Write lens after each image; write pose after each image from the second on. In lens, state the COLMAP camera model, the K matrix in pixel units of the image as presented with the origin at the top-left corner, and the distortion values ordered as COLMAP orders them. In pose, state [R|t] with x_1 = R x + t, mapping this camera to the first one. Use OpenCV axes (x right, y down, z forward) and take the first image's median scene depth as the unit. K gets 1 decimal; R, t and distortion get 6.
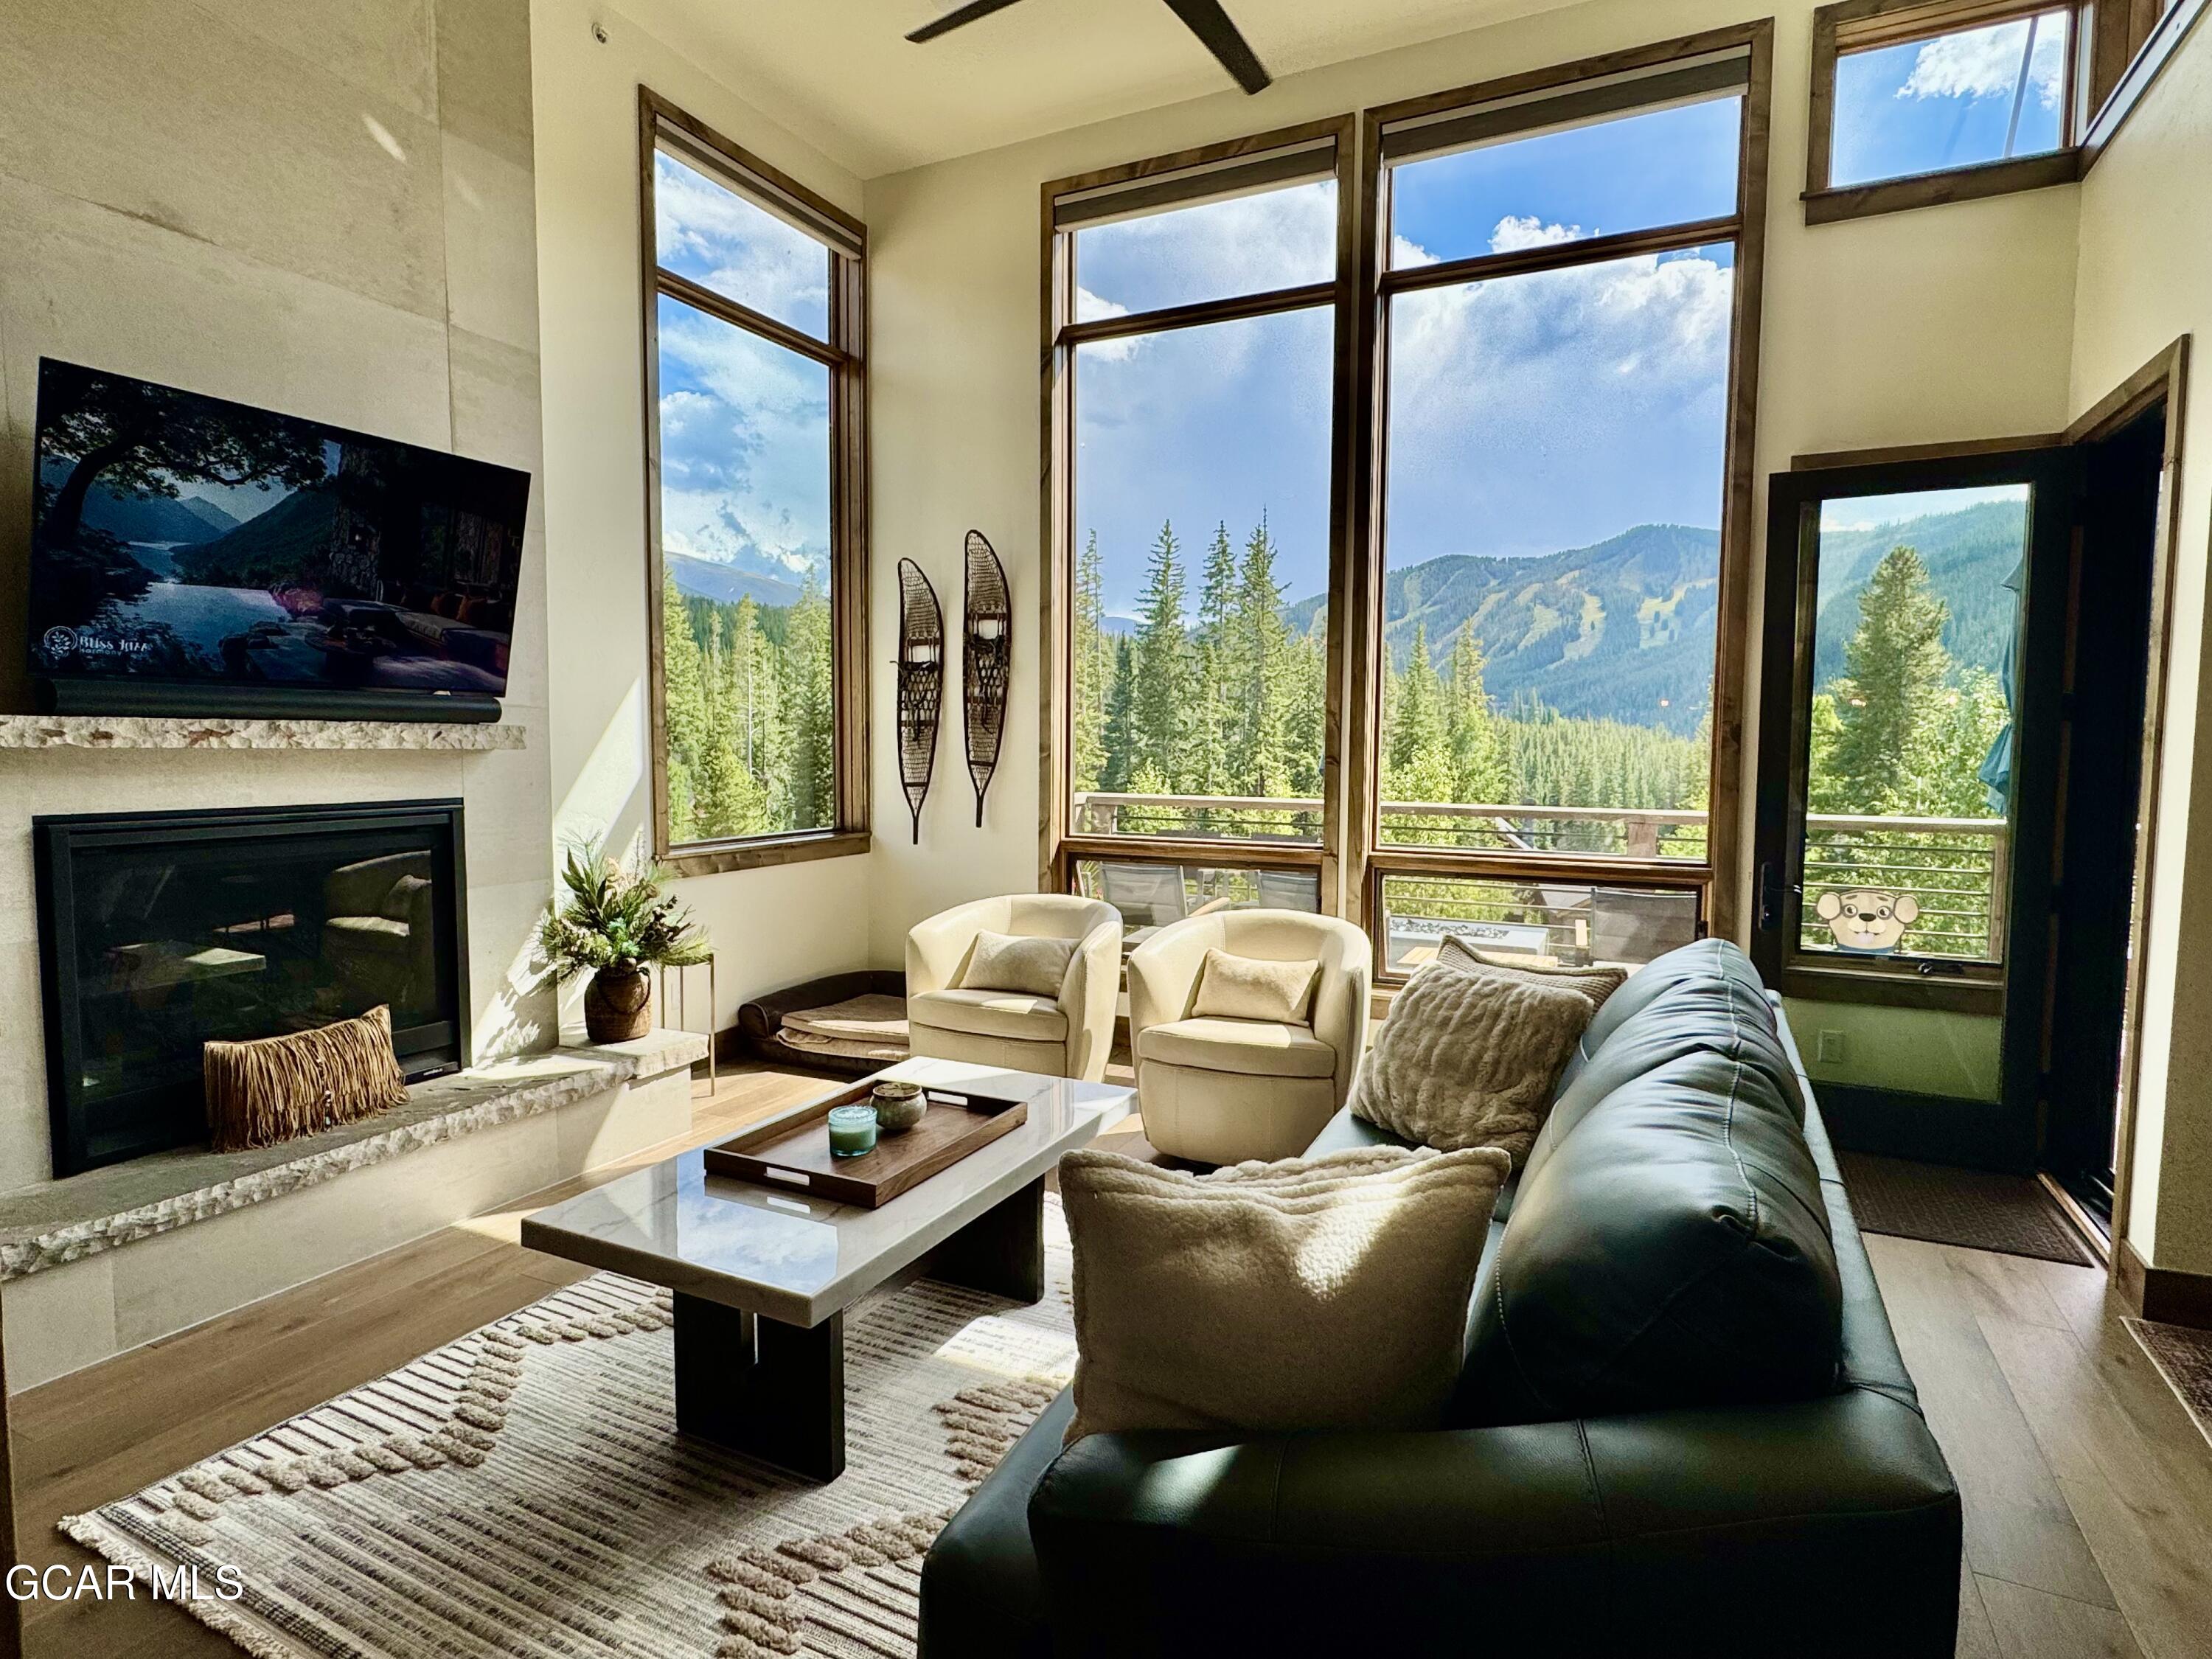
lens RADIAL K [[1169.5, 0, 1099.3], [0, 1169.5, 843.1], [0, 0, 1]] dist [-0.015030, 0.001018]
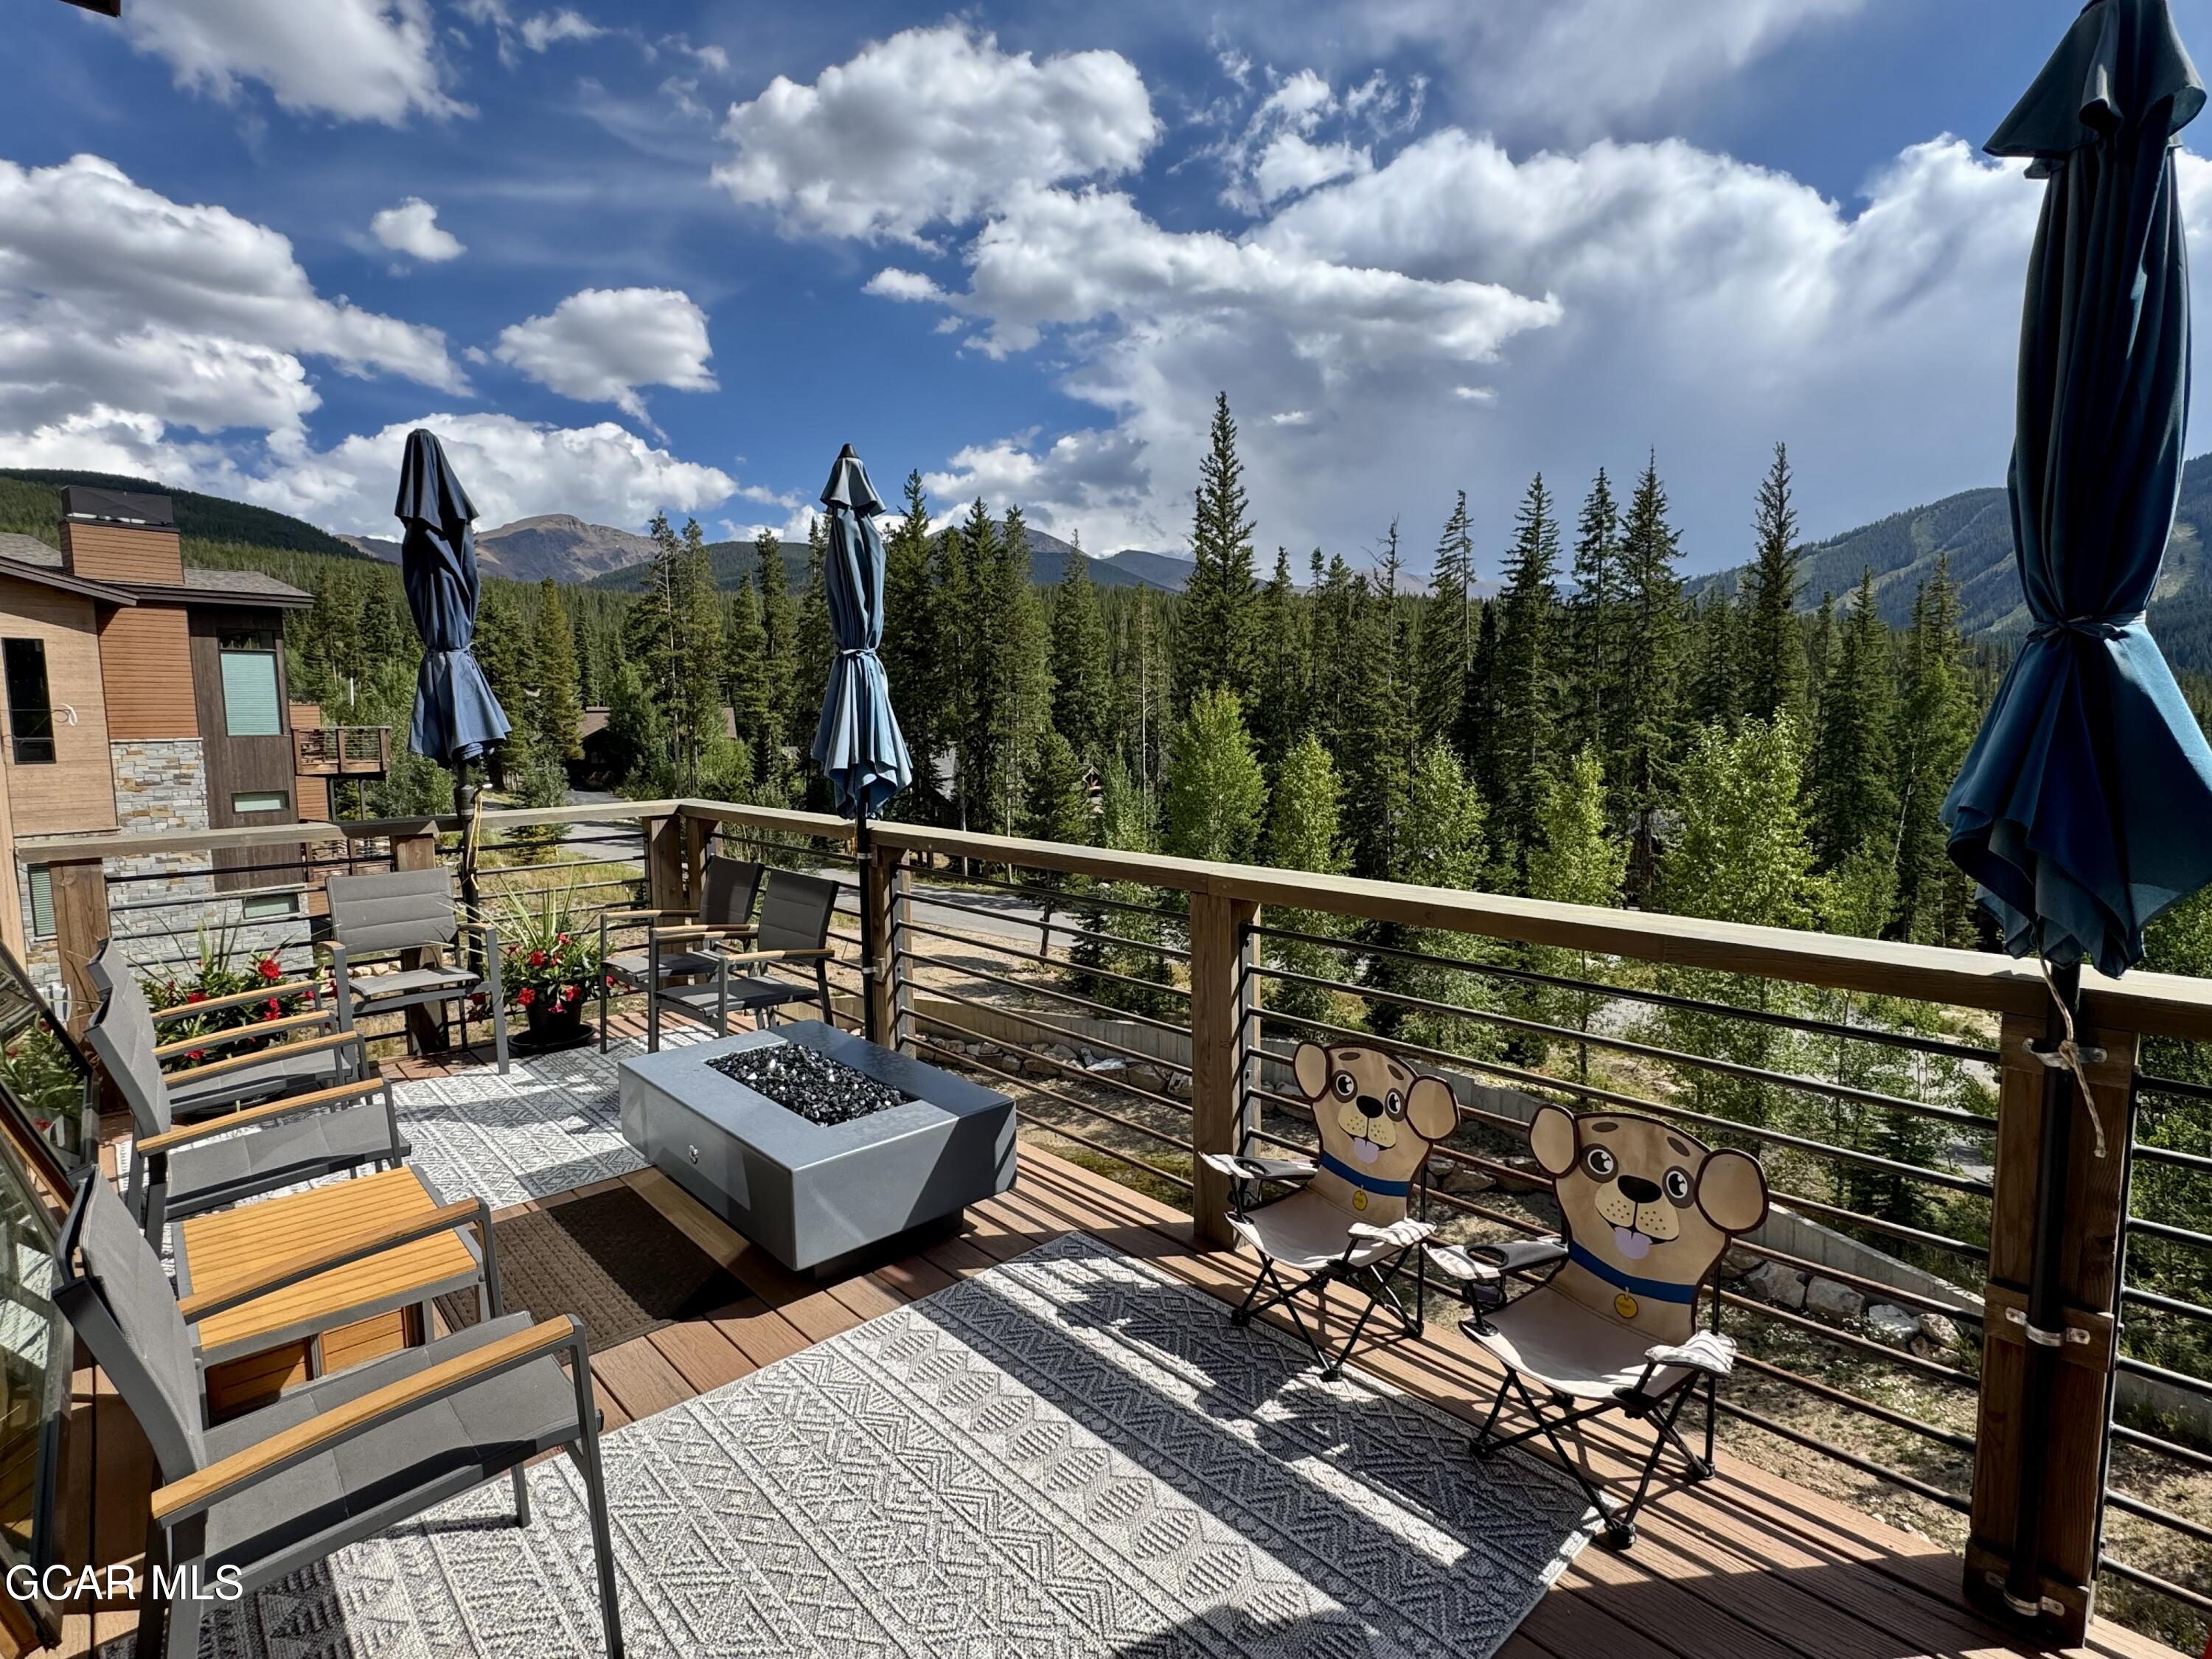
lens RADIAL K [[1100.0, 0, 1107.9], [0, 1100.0, 819.0], [0, 0, 1]] dist [-0.005240, 0.000183]
pose [[0.930833, 0.014500, -0.365158, 0.807564], [-0.012150, 0.999888, 0.008730, -0.067567], [0.365244, -0.003690, 0.930905, 0.795545]]
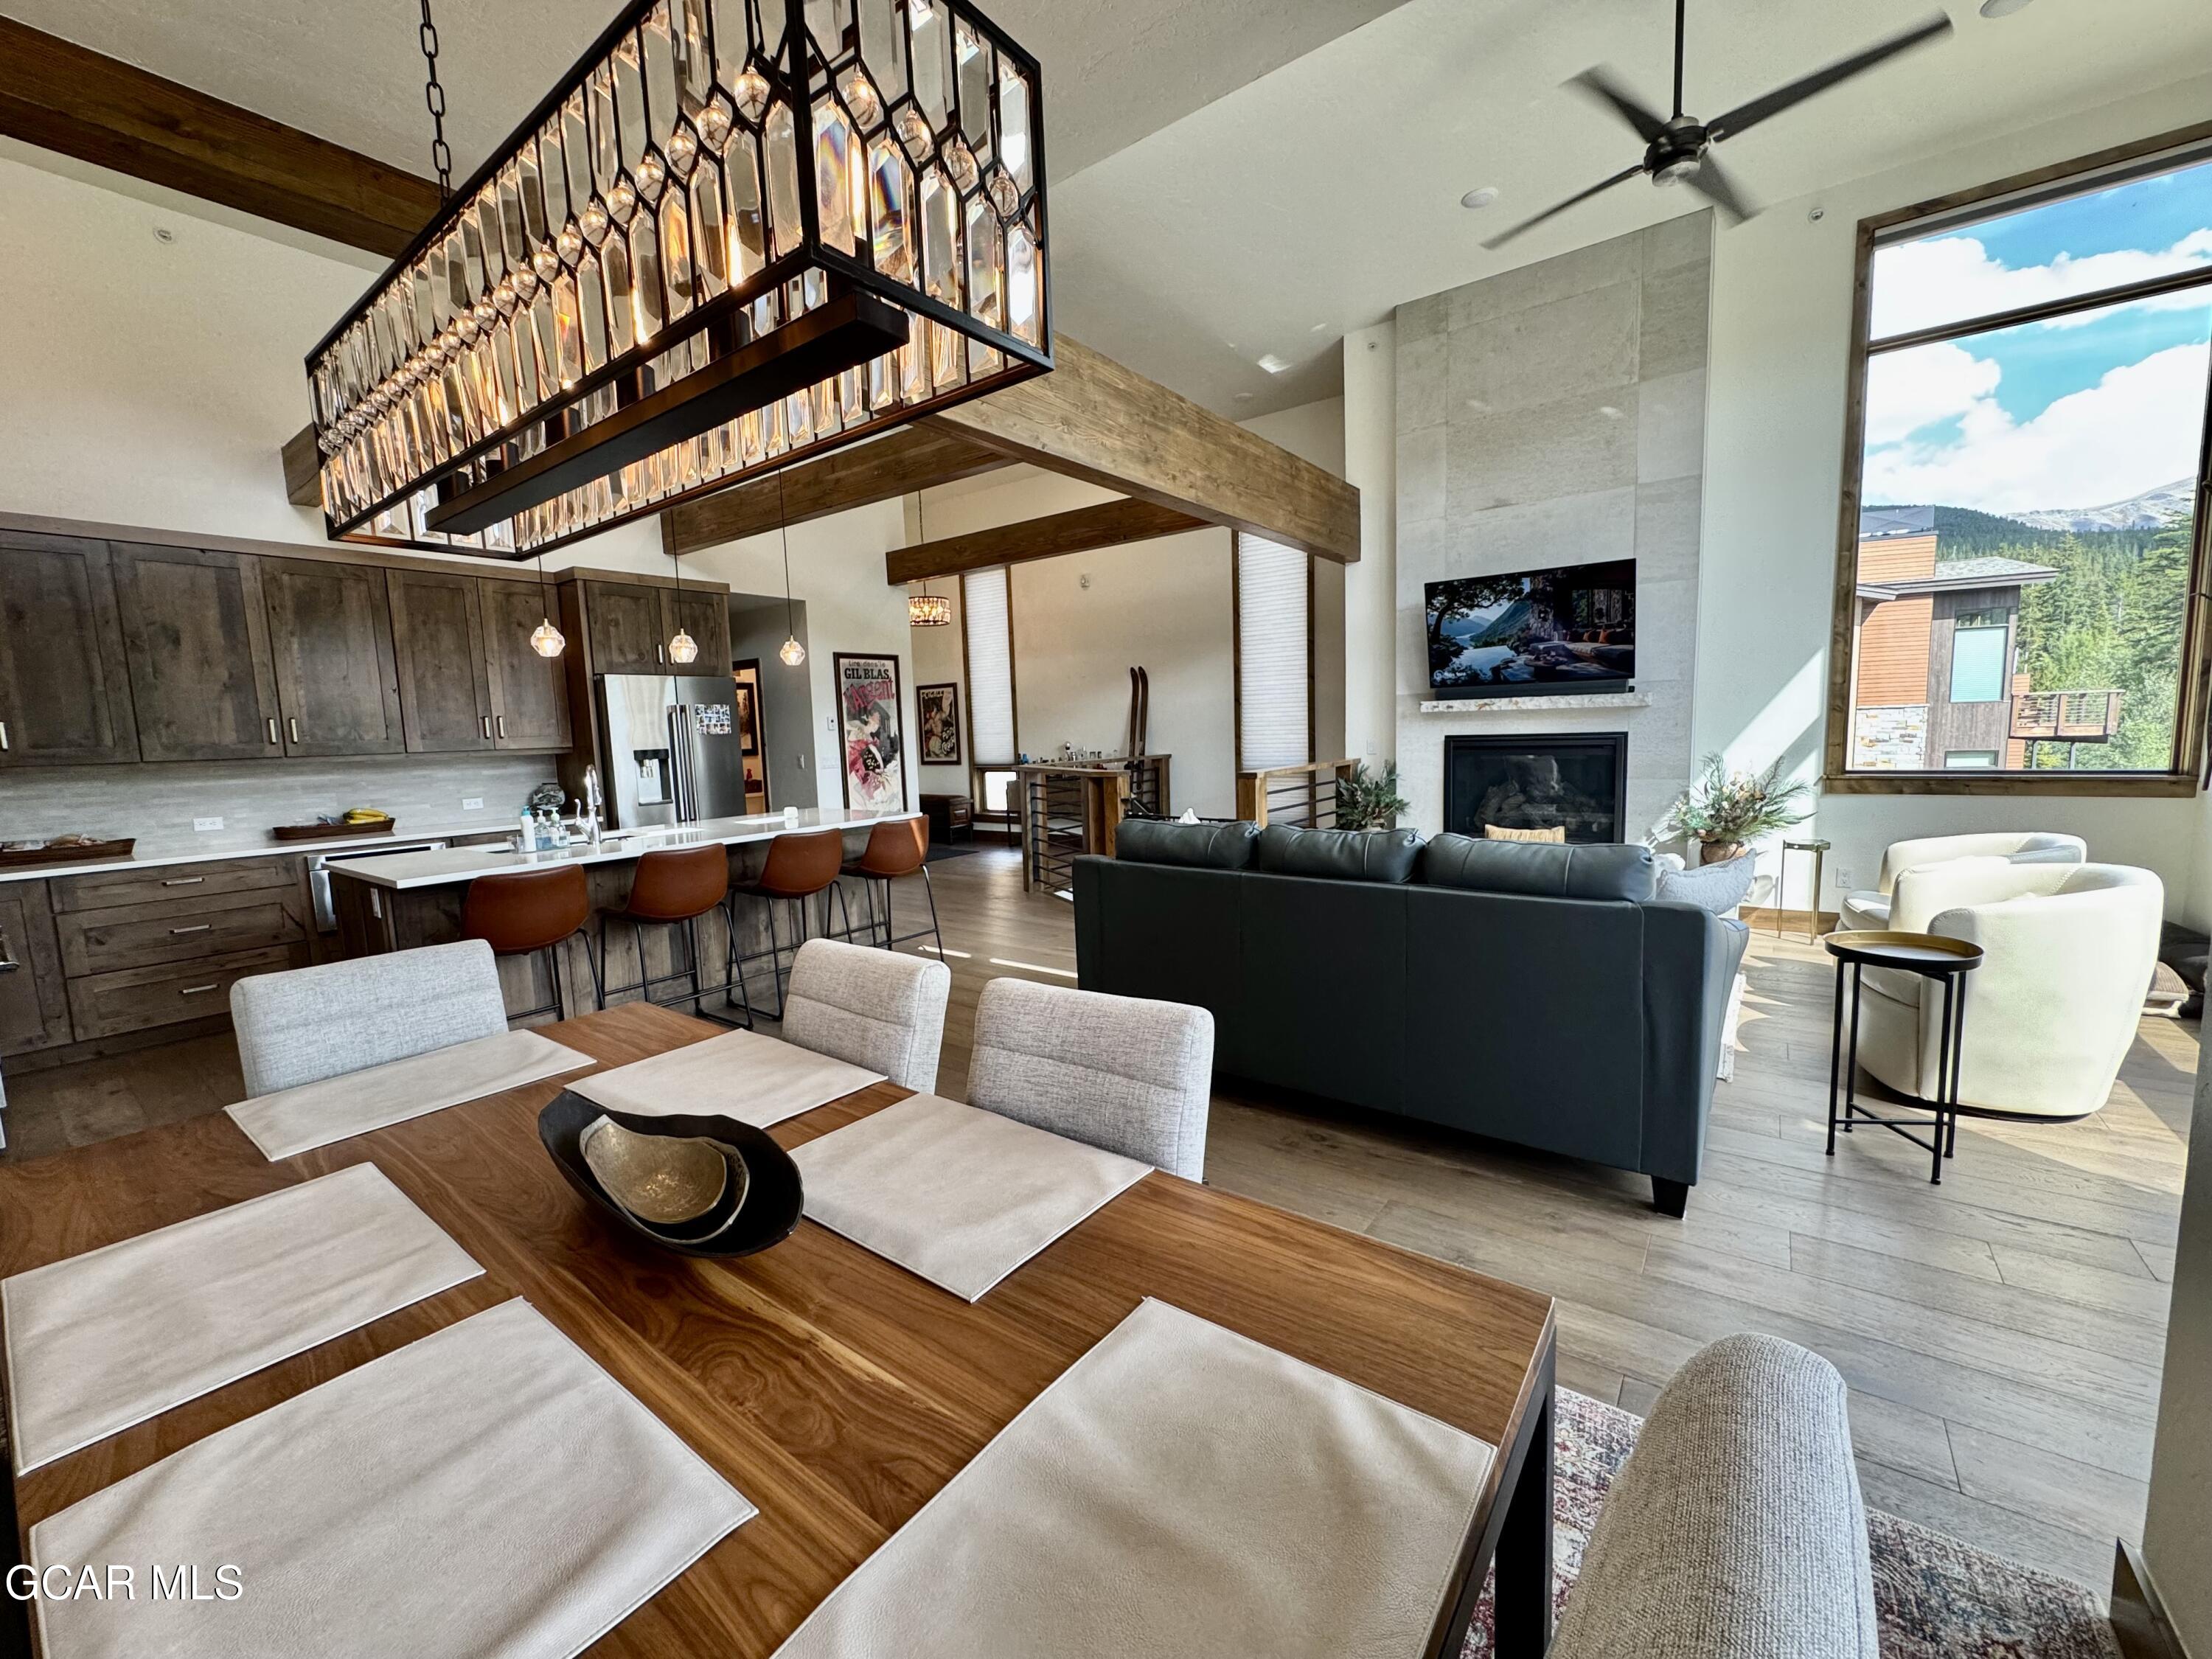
lens RADIAL K [[884.5, 0, 1109.4], [0, 884.5, 827.3], [0, 0, 1]] dist [-0.001380, -0.000142]
pose [[-0.184564, 0.108442, -0.976820, 0.797630], [-0.051820, 0.991438, 0.119856, -0.009138], [0.981453, 0.072740, -0.177364, 0.319732]]
